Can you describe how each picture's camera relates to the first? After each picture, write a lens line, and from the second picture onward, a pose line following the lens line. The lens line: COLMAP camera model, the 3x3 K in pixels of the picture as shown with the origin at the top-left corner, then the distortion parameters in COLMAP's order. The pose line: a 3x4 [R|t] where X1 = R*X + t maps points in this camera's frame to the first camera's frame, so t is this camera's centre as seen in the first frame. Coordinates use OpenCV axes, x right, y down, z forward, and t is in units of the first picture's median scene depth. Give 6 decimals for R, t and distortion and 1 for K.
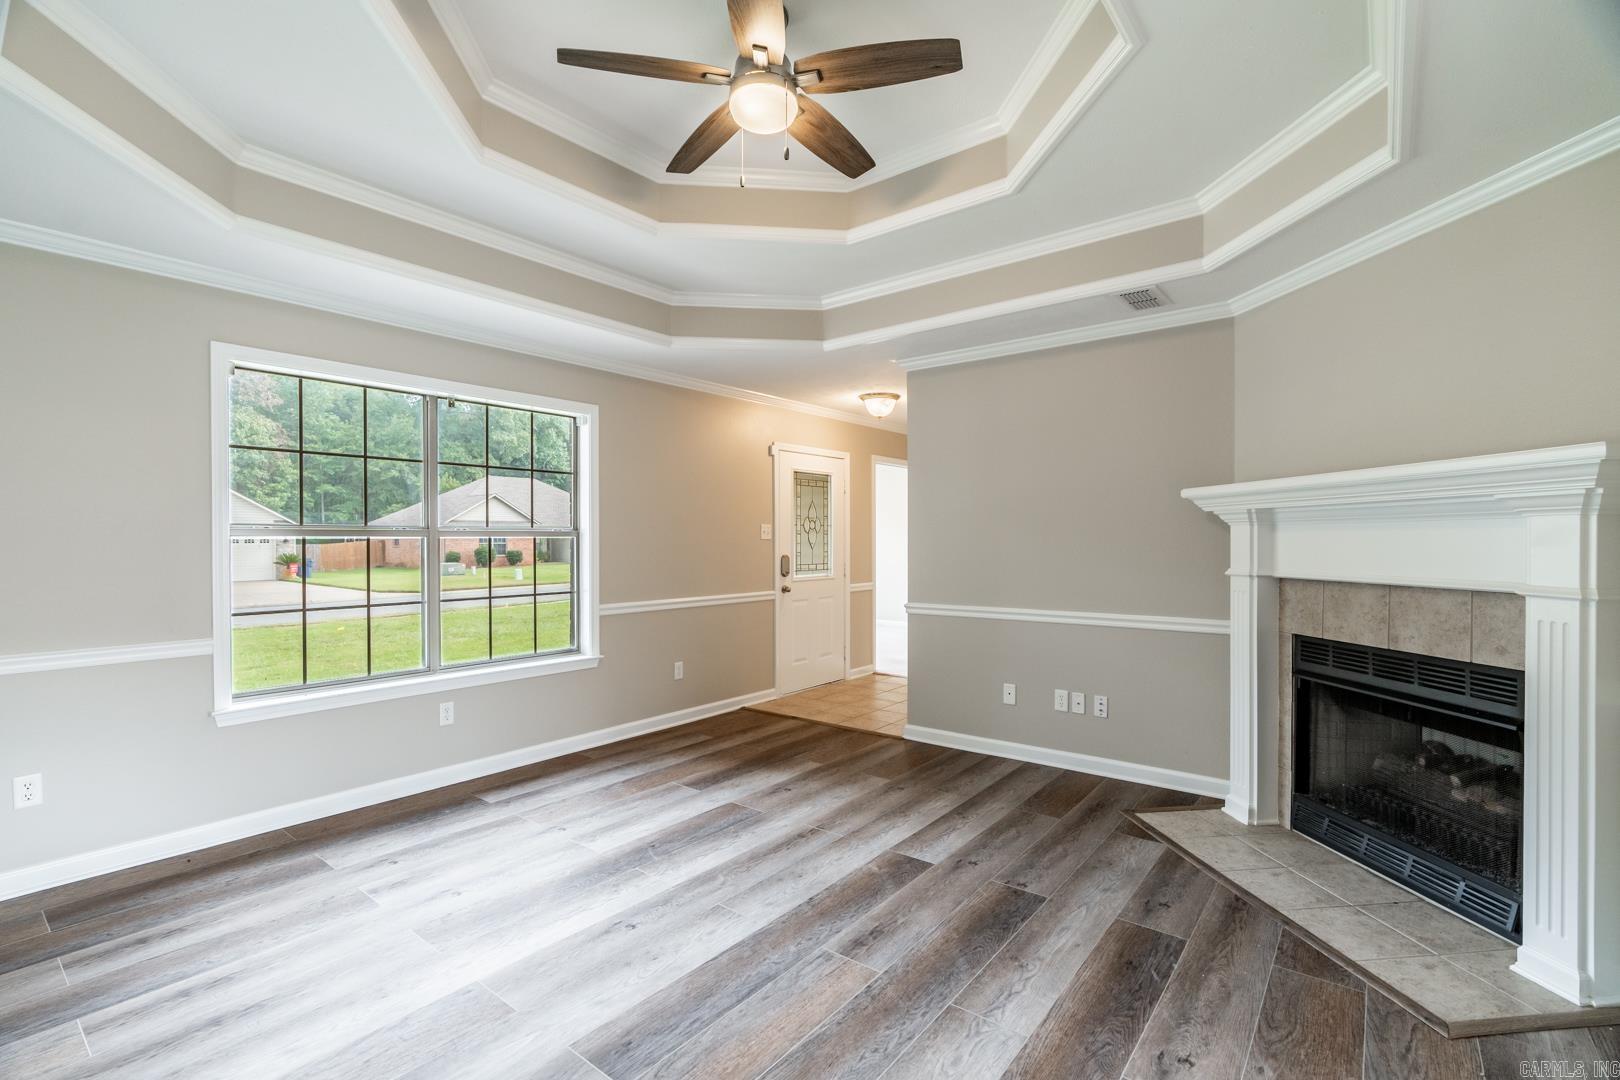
lens RADIAL K [[732.9, 0, 806.5], [0, 732.9, 541.2], [0, 0, 1]] dist [-0.006634, 0.000402]
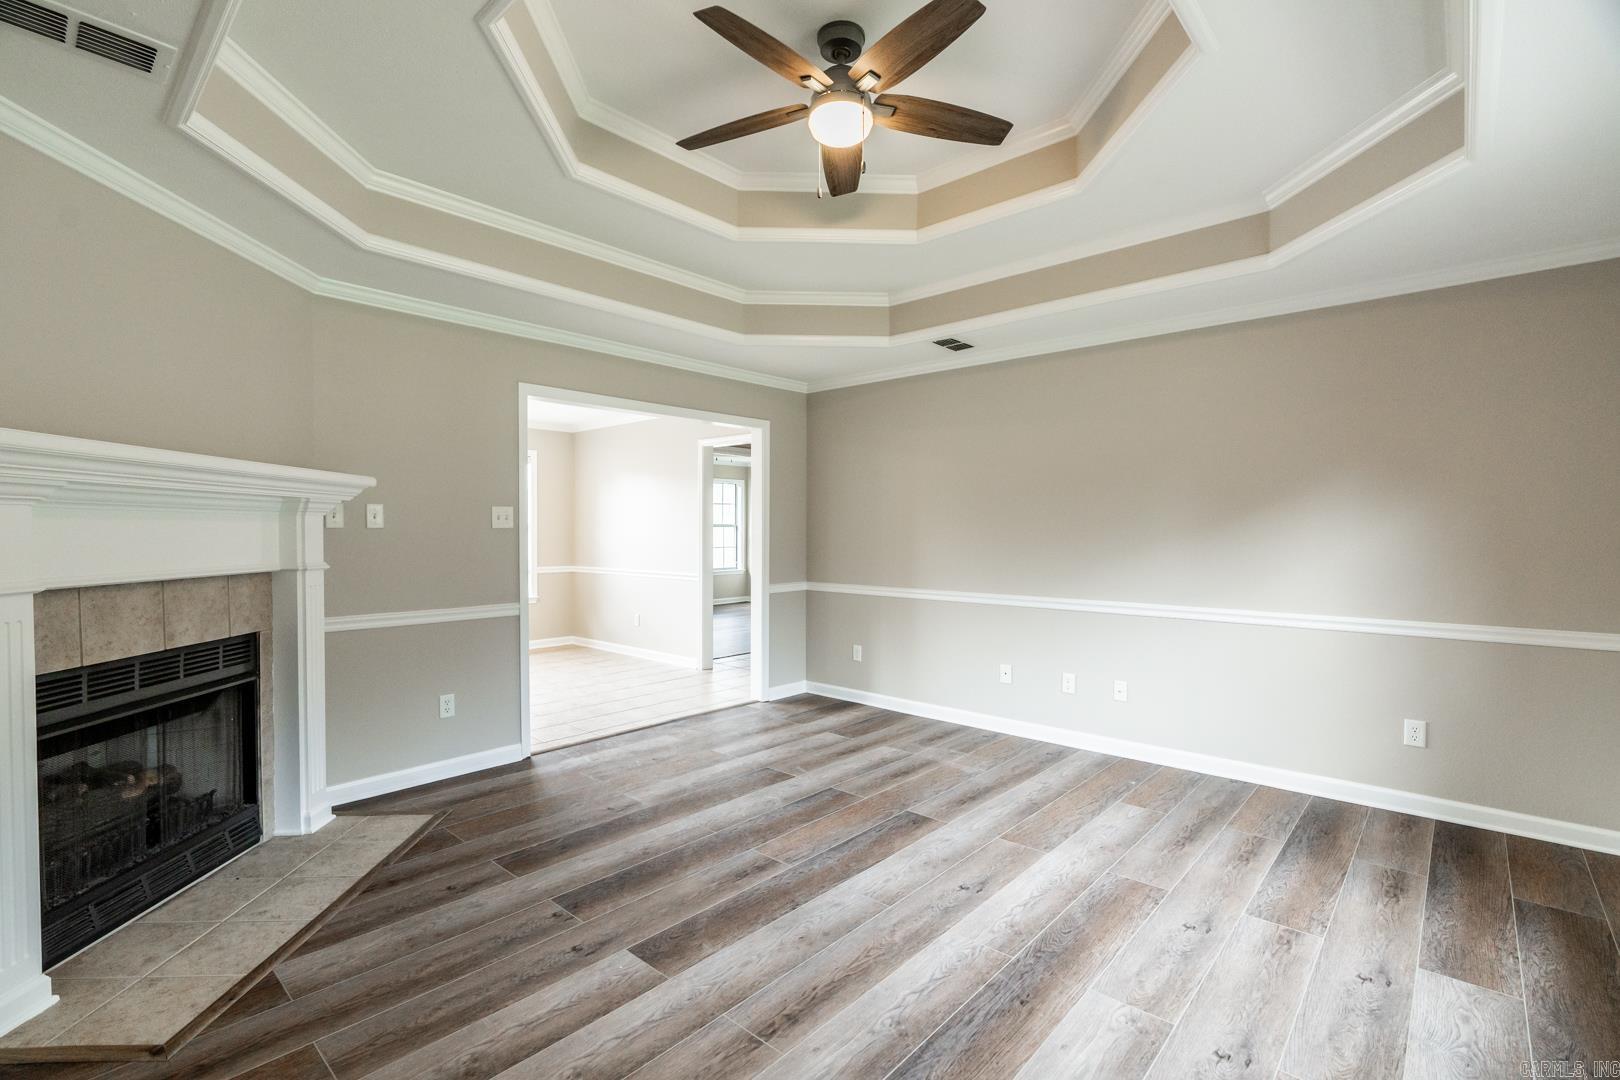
lens RADIAL K [[732.9, 0, 806.5], [0, 732.9, 541.2], [0, 0, 1]] dist [-0.006634, 0.000402]
pose [[-0.997896, 0.001267, 0.064815, -0.063215], [0.002272, 0.999878, 0.015443, -0.001680], [-0.064788, 0.015558, -0.997778, 1.685551]]
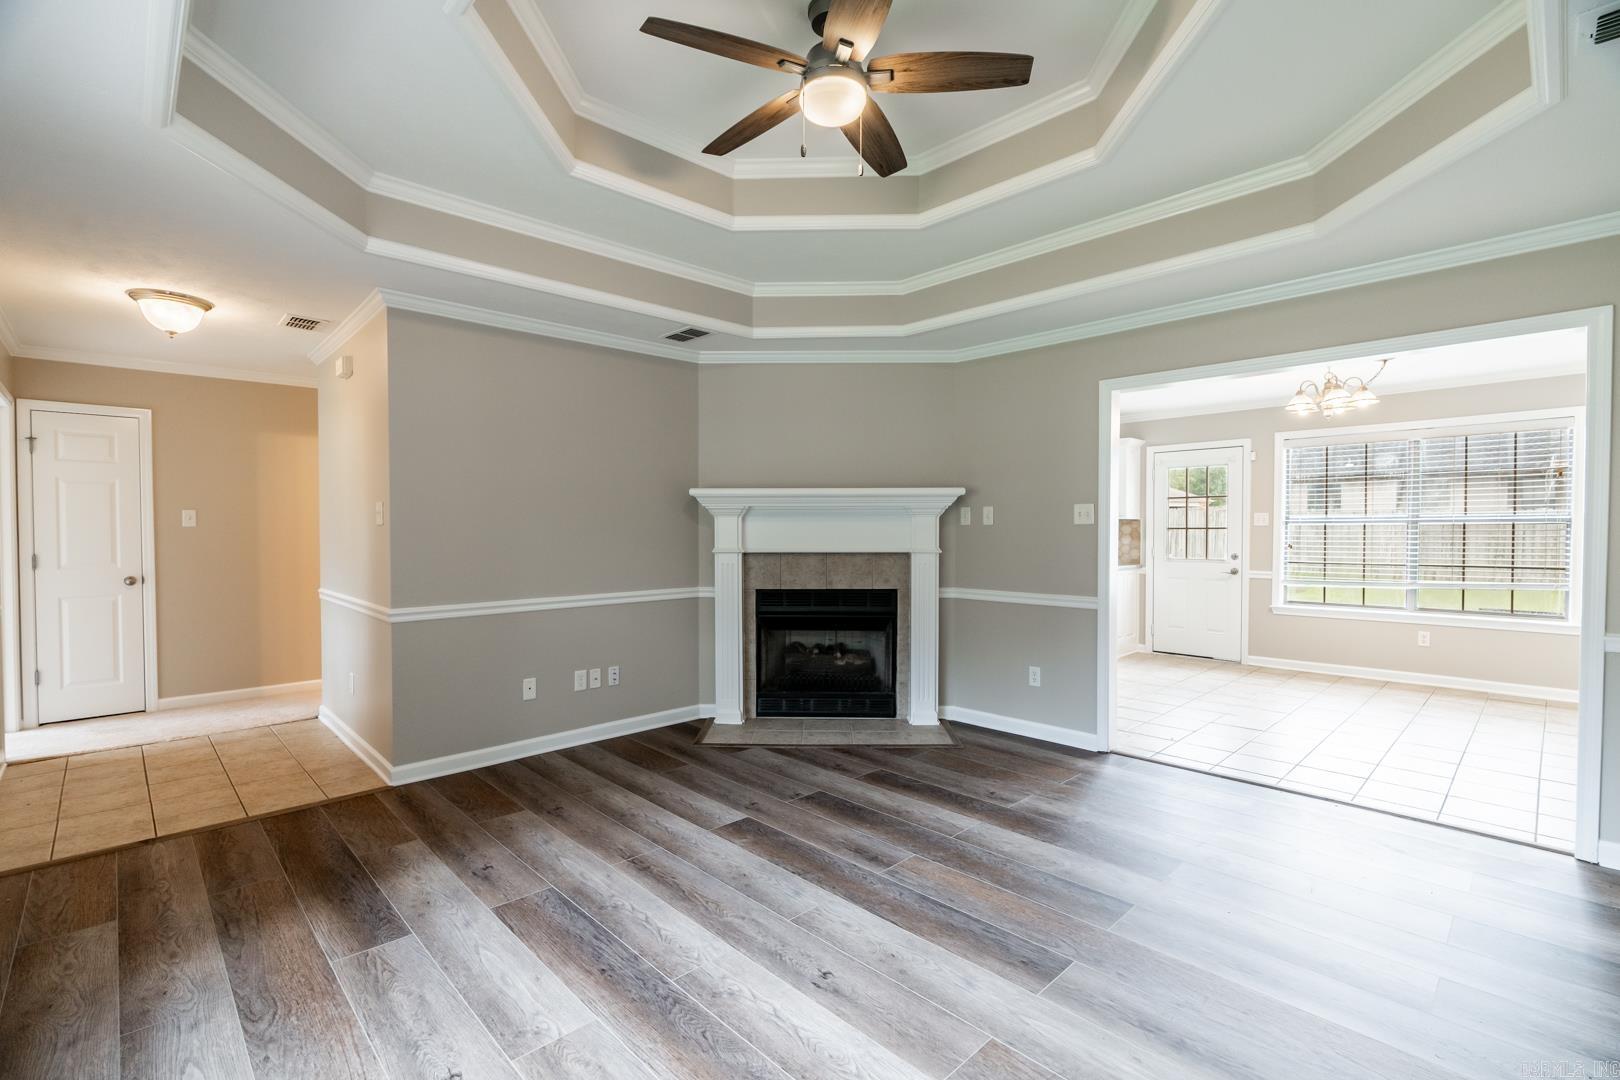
lens RADIAL K [[728.6, 0, 810.0], [0, 728.6, 542.8], [0, 0, 1]] dist [-0.003723, 0.000880]
pose [[0.128848, -0.018585, 0.991490, -0.874824], [0.002457, 0.999827, 0.018422, 0.002039], [-0.991661, 0.000063, 0.128872, 0.733733]]
